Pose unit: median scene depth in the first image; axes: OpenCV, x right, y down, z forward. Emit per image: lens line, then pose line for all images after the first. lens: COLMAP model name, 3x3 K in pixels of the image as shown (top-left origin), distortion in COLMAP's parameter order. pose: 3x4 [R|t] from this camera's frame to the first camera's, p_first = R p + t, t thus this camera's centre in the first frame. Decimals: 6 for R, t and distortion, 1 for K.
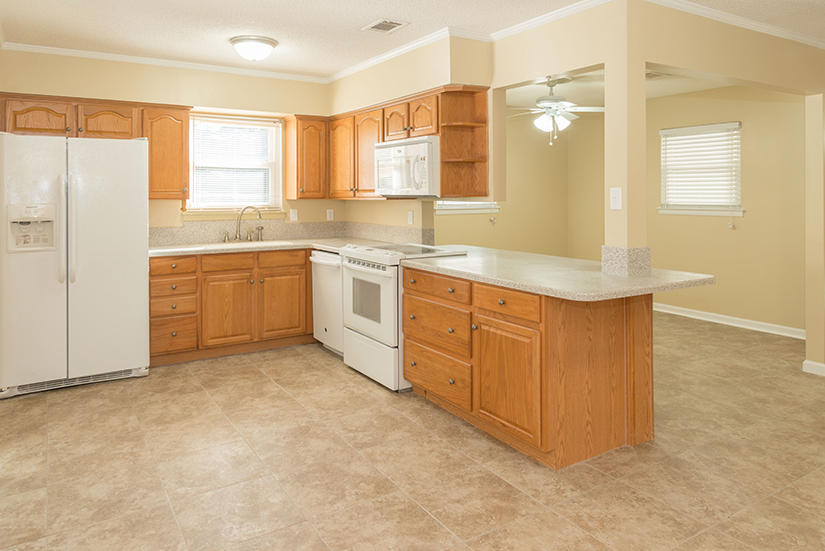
lens RADIAL K [[572.1, 0, 411.6], [0, 572.1, 187.6], [0, 0, 1]] dist [0.004674, 0.001206]
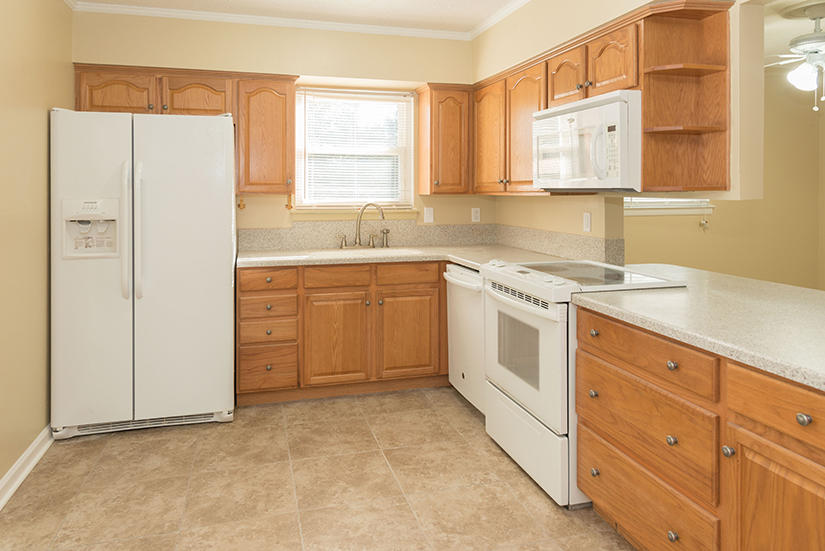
lens RADIAL K [[578.5, 0, 415.1], [0, 578.5, 196.3], [0, 0, 1]] dist [0.002195, 0.000221]
pose [[0.961383, 0.005300, -0.275164, -0.010363], [0.000564, 0.999775, 0.021225, 0.008102], [0.275214, -0.020561, 0.961163, 0.315822]]
